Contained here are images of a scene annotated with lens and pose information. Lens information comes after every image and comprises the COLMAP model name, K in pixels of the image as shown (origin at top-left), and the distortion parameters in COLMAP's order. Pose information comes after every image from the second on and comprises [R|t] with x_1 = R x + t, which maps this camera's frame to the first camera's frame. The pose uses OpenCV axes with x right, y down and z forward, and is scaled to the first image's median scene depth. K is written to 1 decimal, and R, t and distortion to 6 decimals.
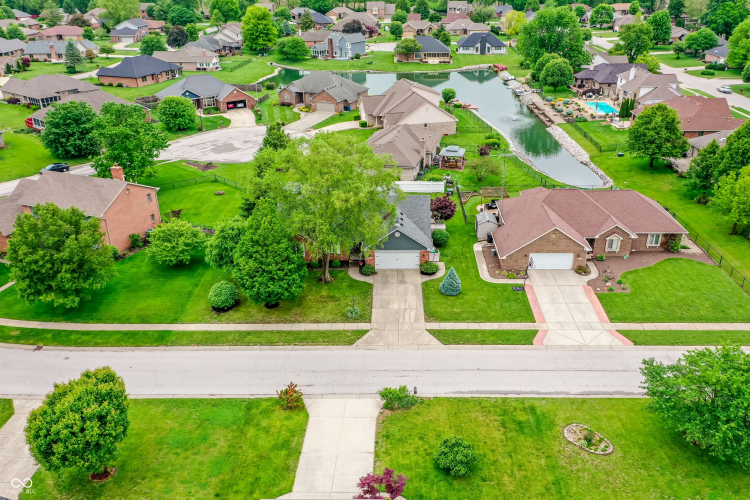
lens RADIAL K [[616.2, 0, 375.0], [0, 616.2, 250.0], [0, 0, 1]] dist [0.003528, 0.003948]
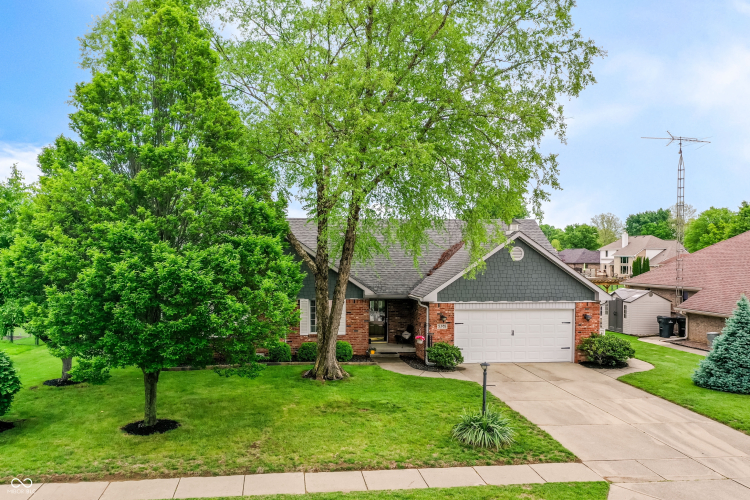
lens RADIAL K [[623.1, 0, 334.1], [0, 623.1, 259.3], [0, 0, 1]] dist [0.003778, 0.007792]
pose [[0.991687, 0.020604, 0.127012, -0.115572], [0.034970, 0.906788, -0.420133, 0.126580], [-0.123830, 0.421082, 0.898530, 0.667635]]
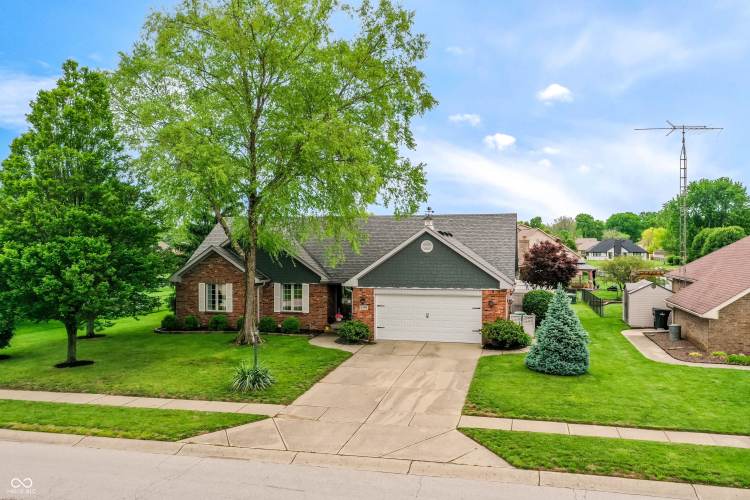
lens RADIAL K [[616.2, 0, 375.0], [0, 616.2, 250.0], [0, 0, 1]] dist [0.003528, 0.003948]
pose [[0.977632, 0.020165, -0.209355, 0.087557], [-0.105876, 0.907259, -0.407028, 0.147959], [0.181731, 0.420089, 0.889100, 0.608703]]
